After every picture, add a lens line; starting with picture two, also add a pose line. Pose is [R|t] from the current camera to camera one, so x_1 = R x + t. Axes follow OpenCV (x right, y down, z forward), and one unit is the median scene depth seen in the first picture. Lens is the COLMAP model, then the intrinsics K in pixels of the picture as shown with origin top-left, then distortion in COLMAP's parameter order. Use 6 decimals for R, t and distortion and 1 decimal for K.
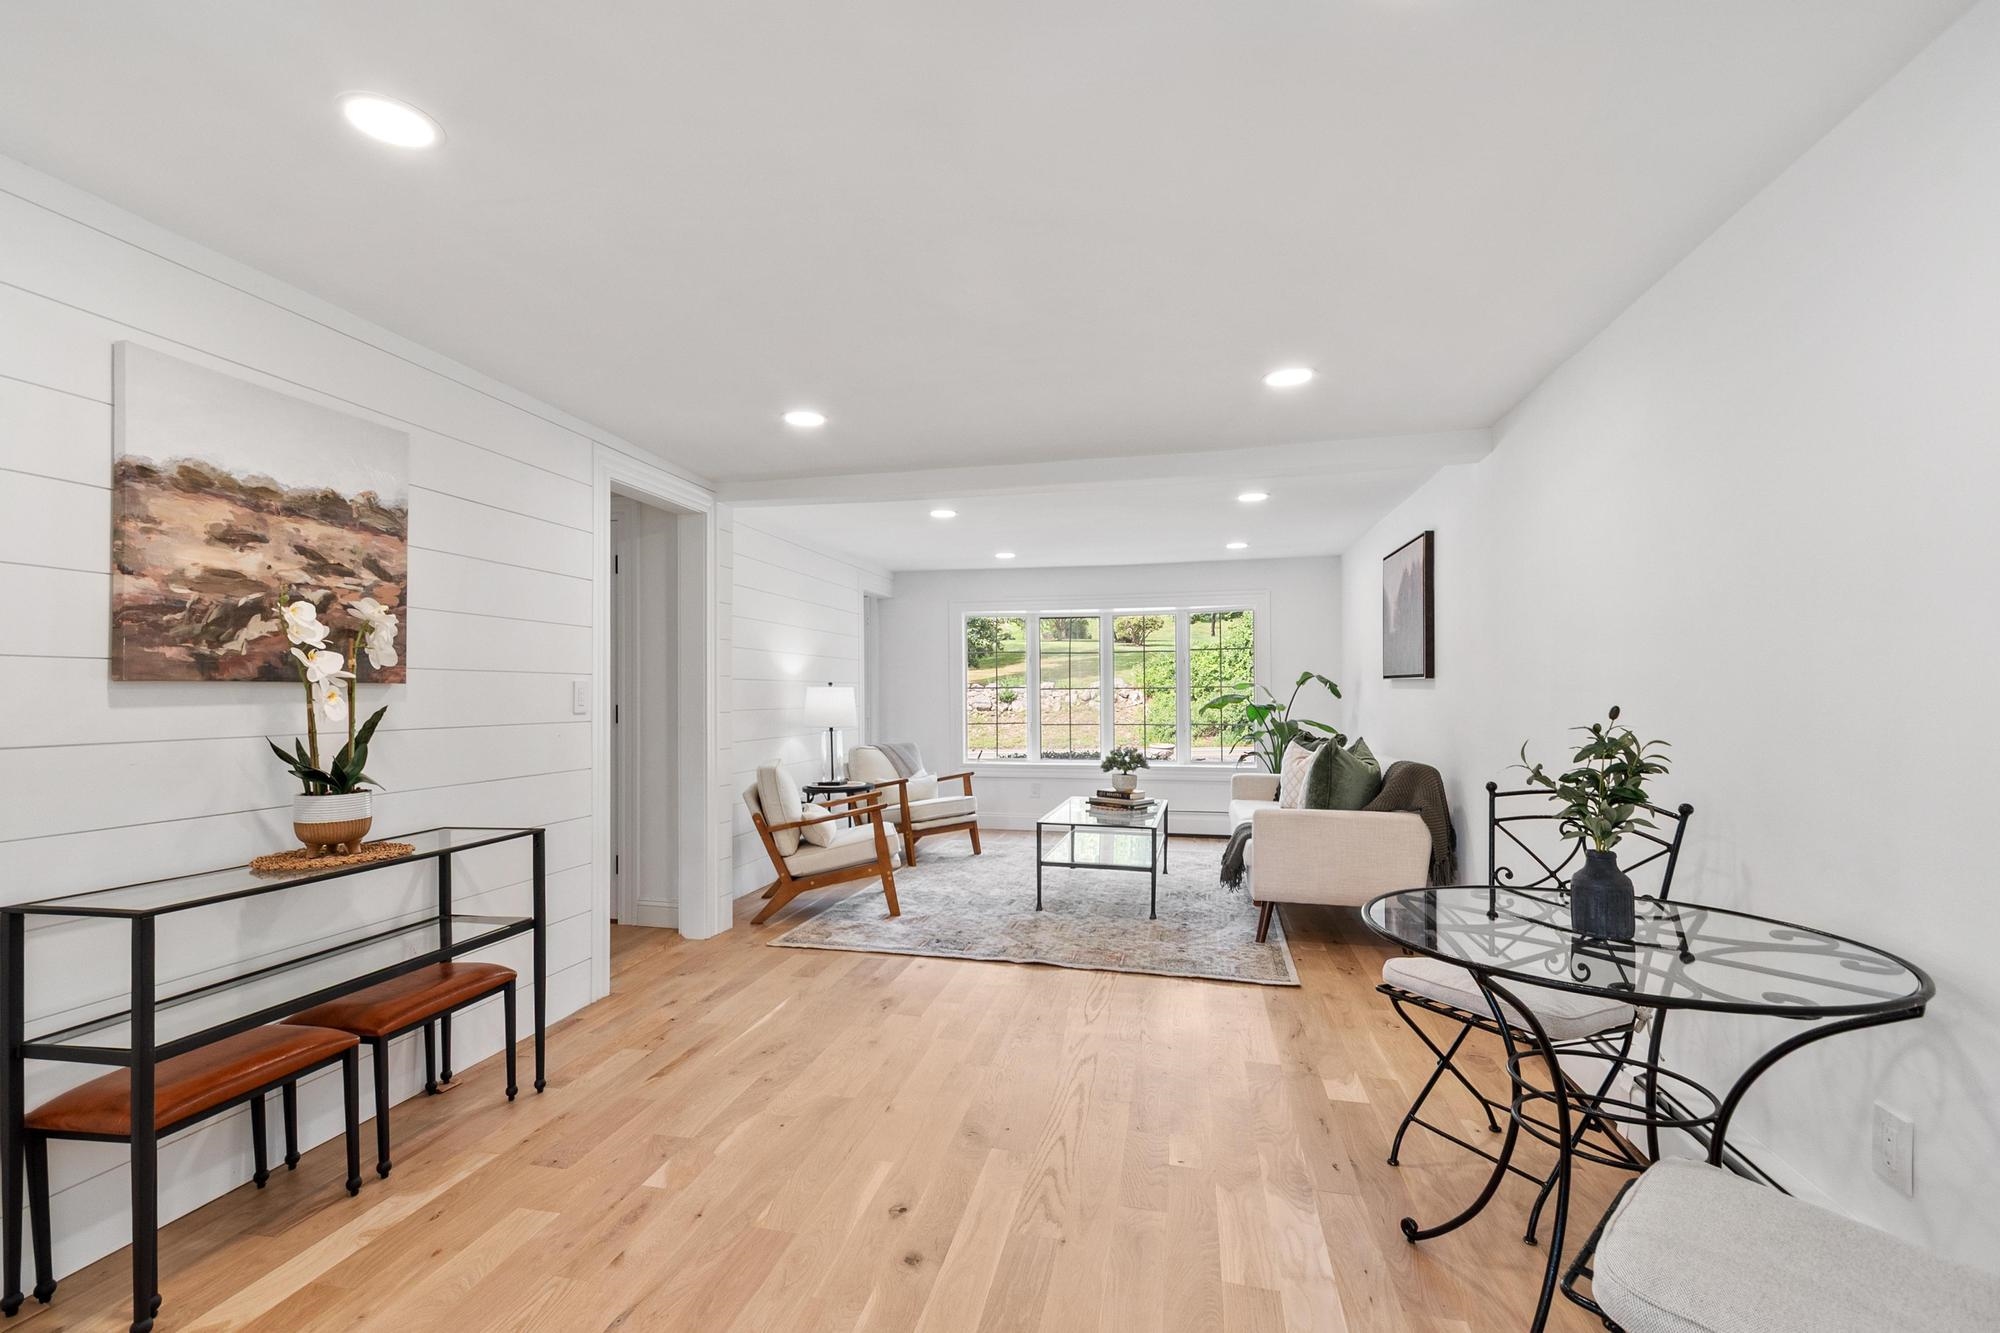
lens RADIAL K [[883.2, 0, 956.9], [0, 883.2, 678.3], [0, 0, 1]] dist [0.010475, -0.004991]
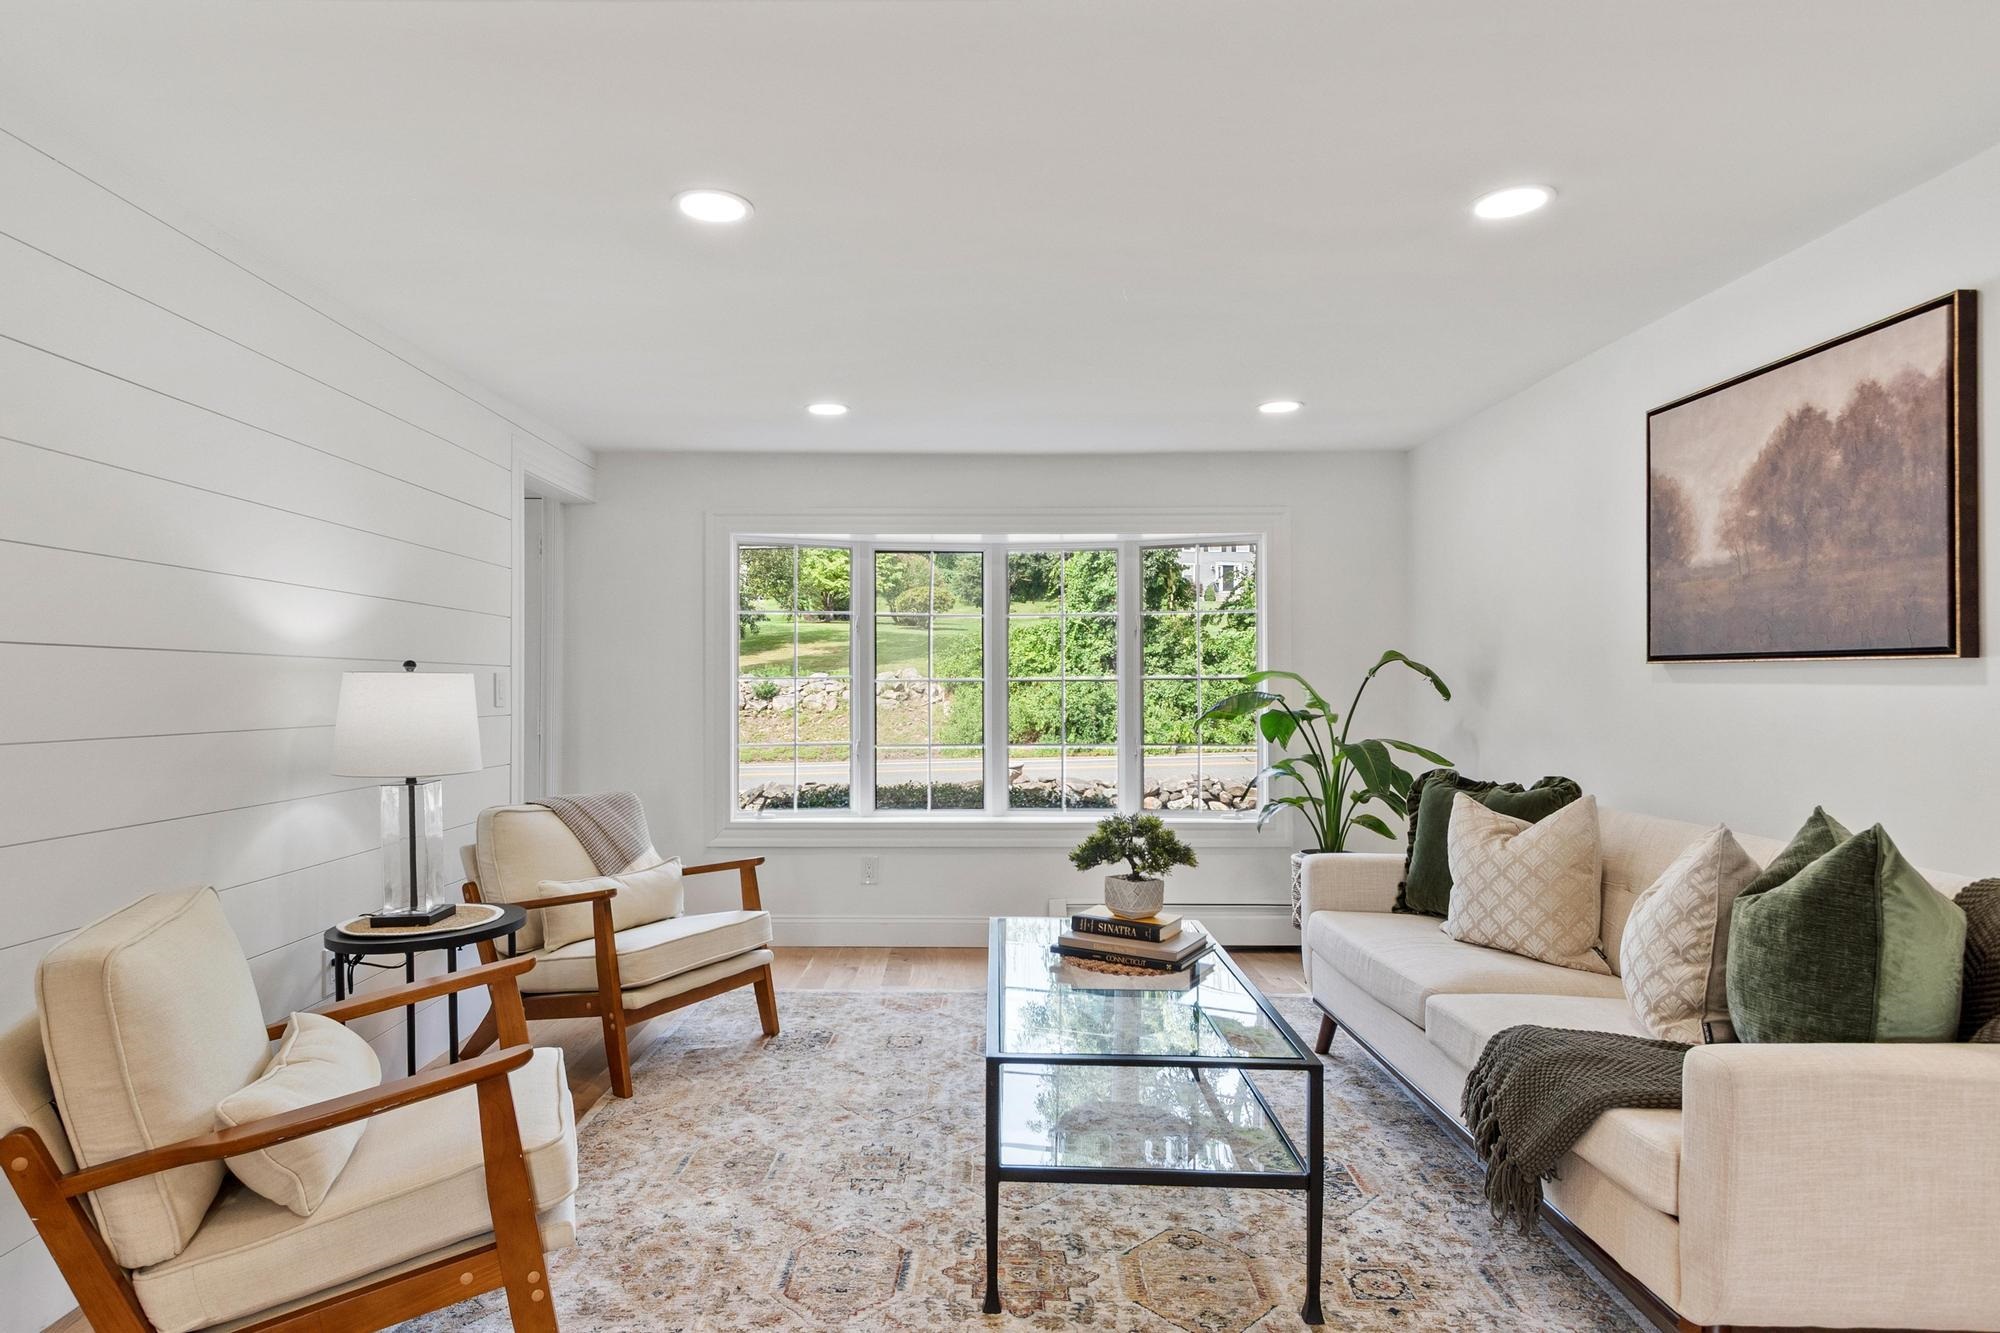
lens RADIAL K [[1079.4, 0, 961.1], [0, 1079.4, 678.2], [0, 0, 1]] dist [-0.004749, -0.002098]
pose [[0.971408, 0.005633, 0.237348, -0.017504], [-0.007706, 0.999940, 0.007806, 0.006614], [-0.237290, -0.009412, 0.971393, 0.469109]]
